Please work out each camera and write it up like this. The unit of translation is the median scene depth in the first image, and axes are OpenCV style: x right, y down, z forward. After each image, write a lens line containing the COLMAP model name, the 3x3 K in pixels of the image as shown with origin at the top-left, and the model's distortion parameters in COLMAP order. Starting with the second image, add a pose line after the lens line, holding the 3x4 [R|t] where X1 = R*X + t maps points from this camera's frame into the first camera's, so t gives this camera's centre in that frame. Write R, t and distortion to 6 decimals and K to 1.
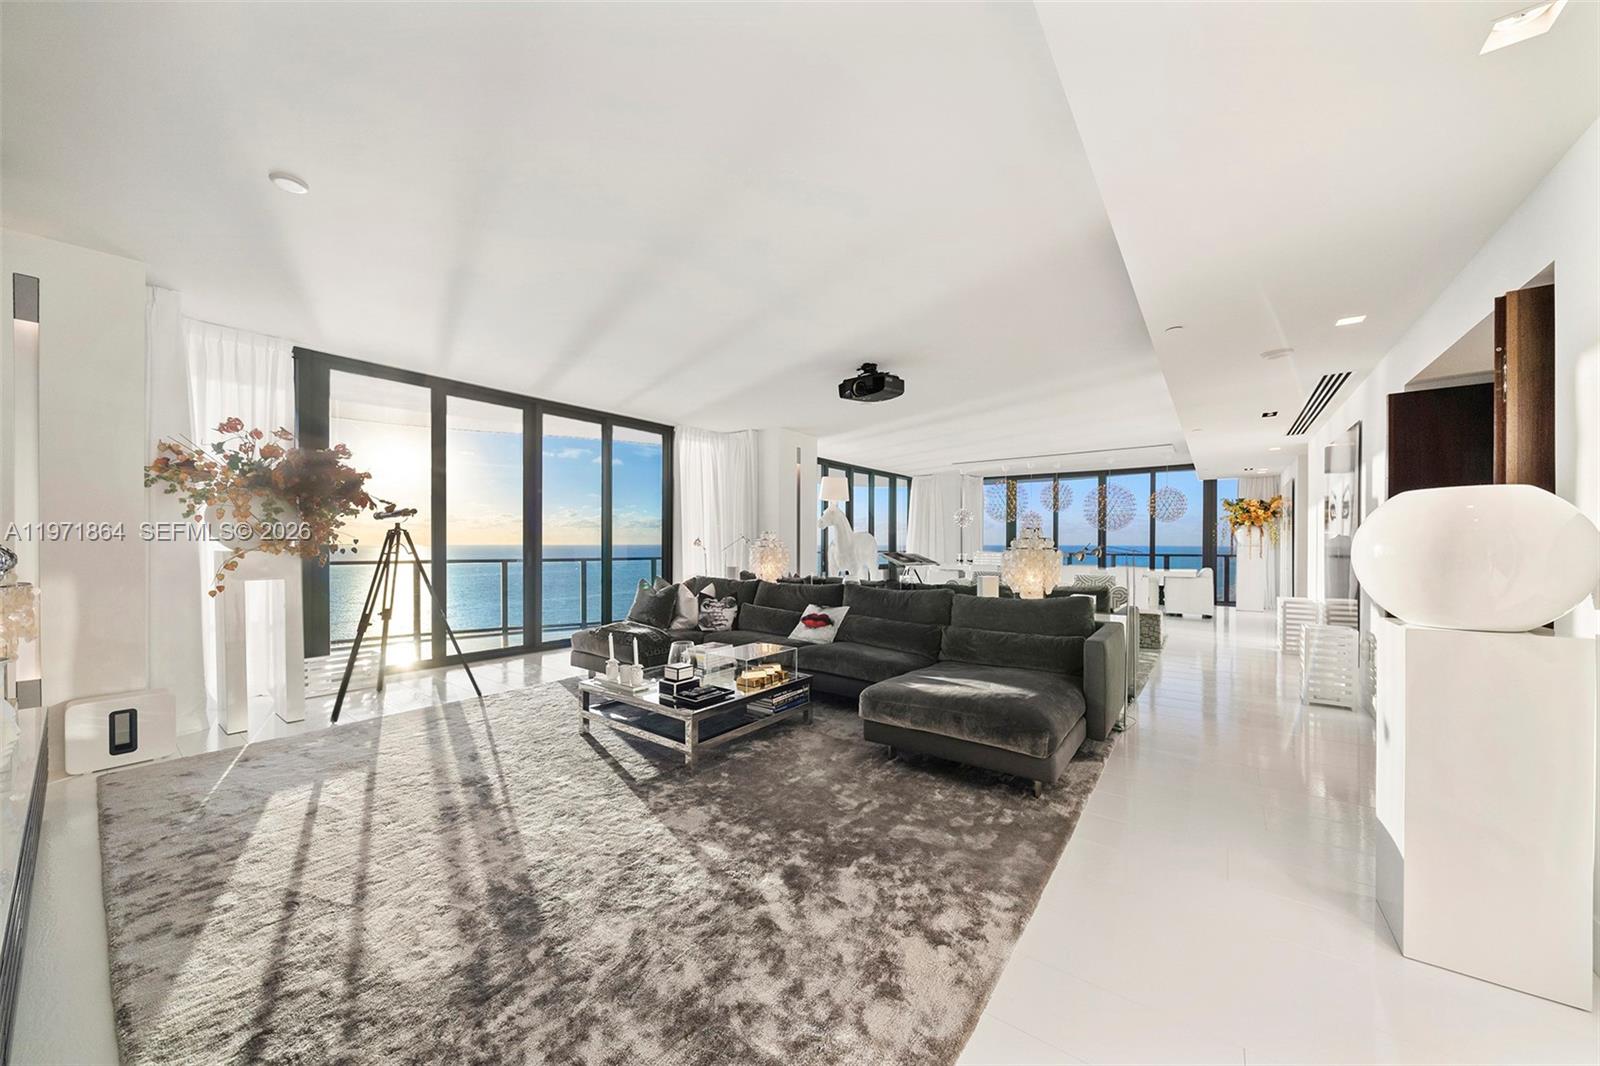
lens RADIAL K [[568.5, 0, 811.6], [0, 568.5, 546.0], [0, 0, 1]] dist [-0.000987, 0.000137]
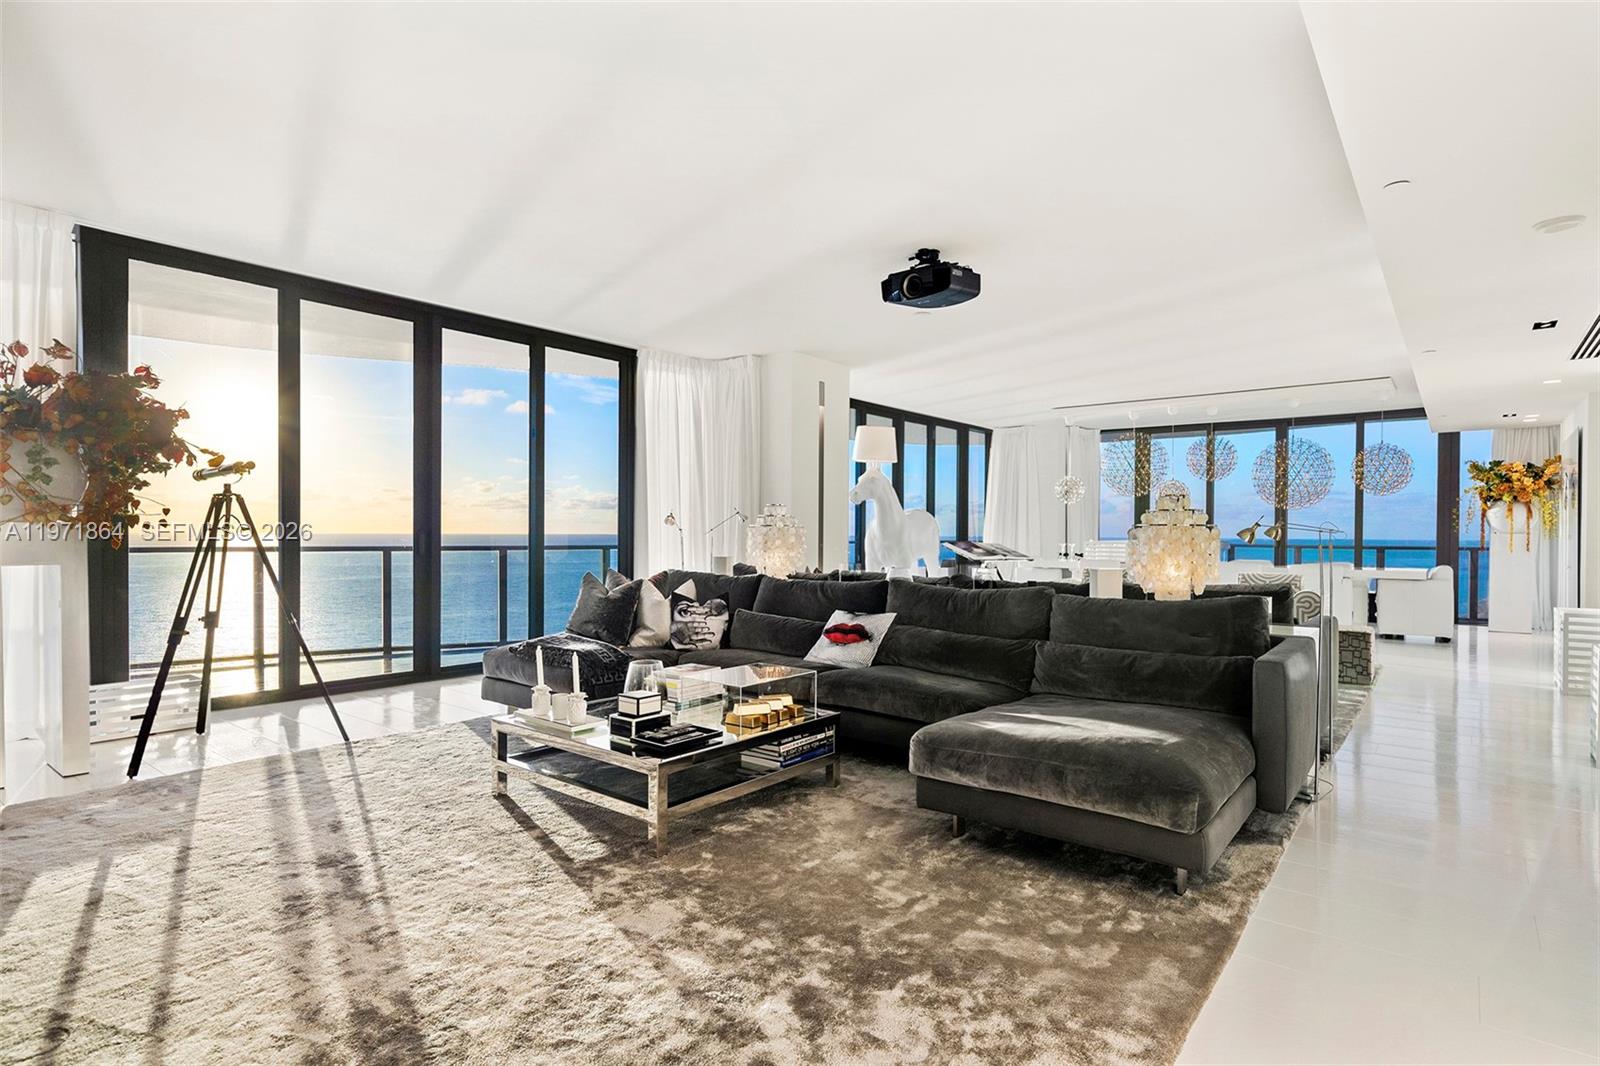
lens RADIAL K [[845.6, 0, 821.9], [0, 845.6, 540.4], [0, 0, 1]] dist [0.003166, 0.003475]
pose [[0.999713, 0.003869, -0.023659, 0.002963], [-0.003821, 0.999990, 0.002107, 0.021796], [0.023667, -0.002016, 0.999718, 0.008497]]
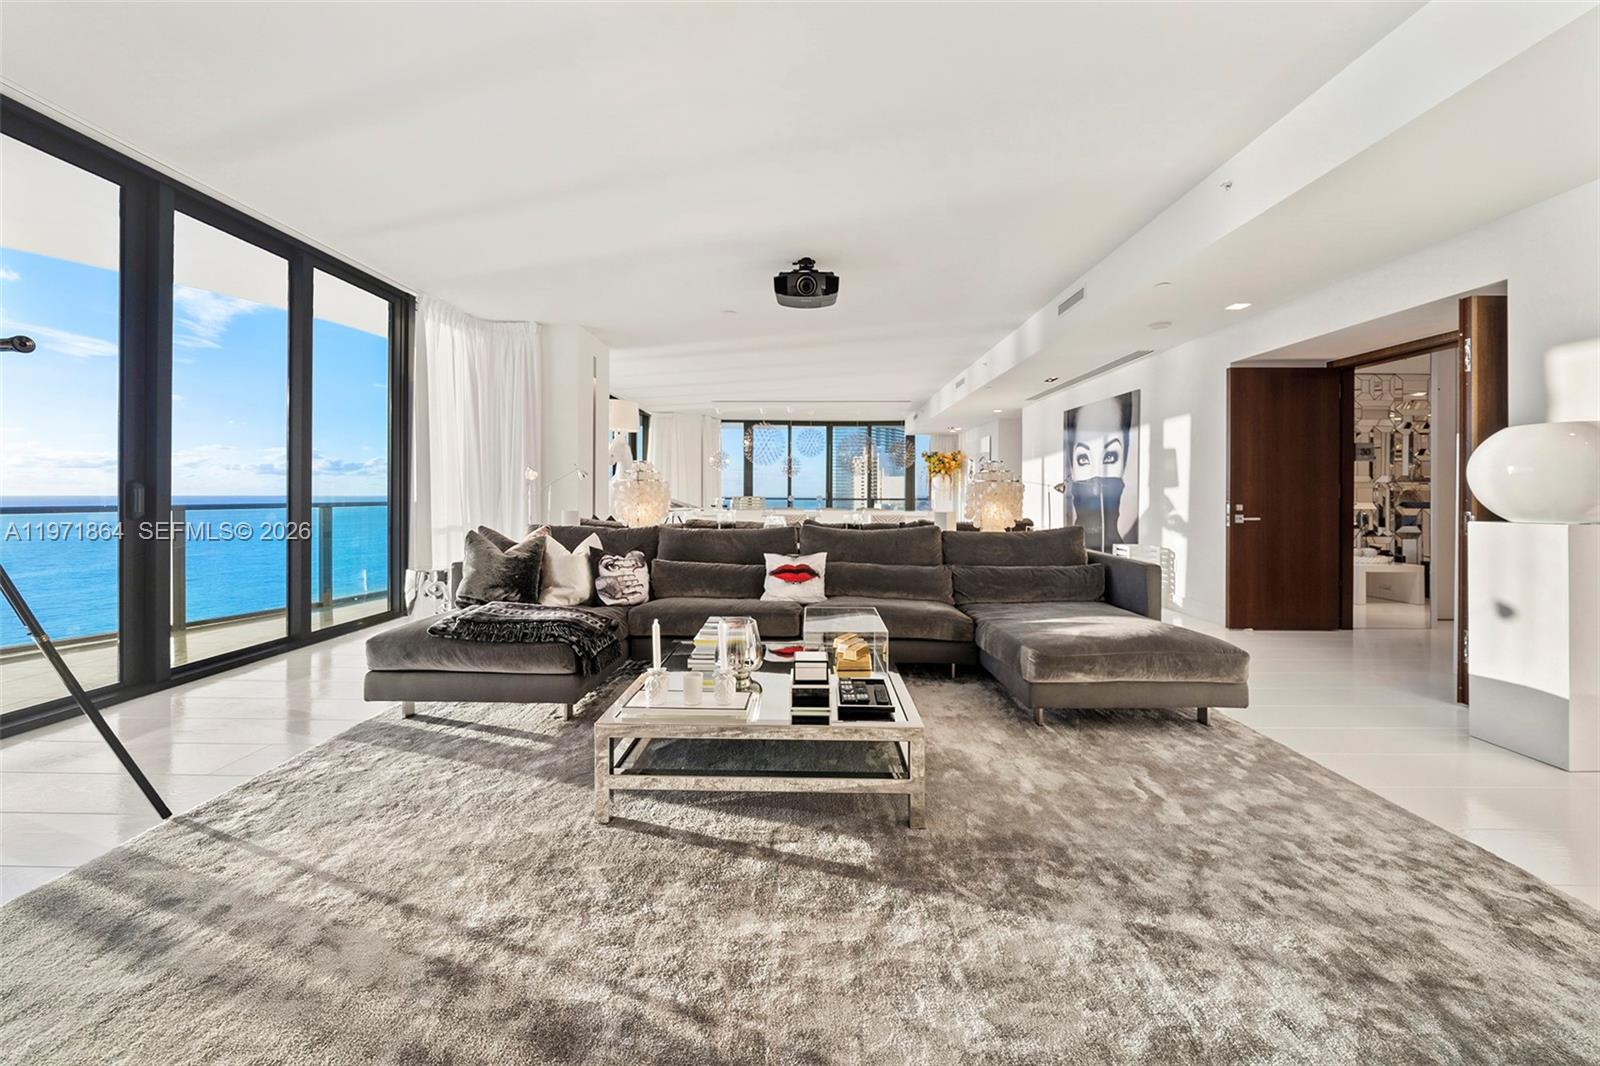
lens RADIAL K [[568.5, 0, 807.1], [0, 568.5, 501.0], [0, 0, 1]] dist [-0.000987, 0.000137]
pose [[0.803227, -0.007636, 0.595624, -0.482583], [0.003642, 0.999962, 0.007909, 0.030084], [-0.595661, -0.004183, 0.803225, 0.408962]]
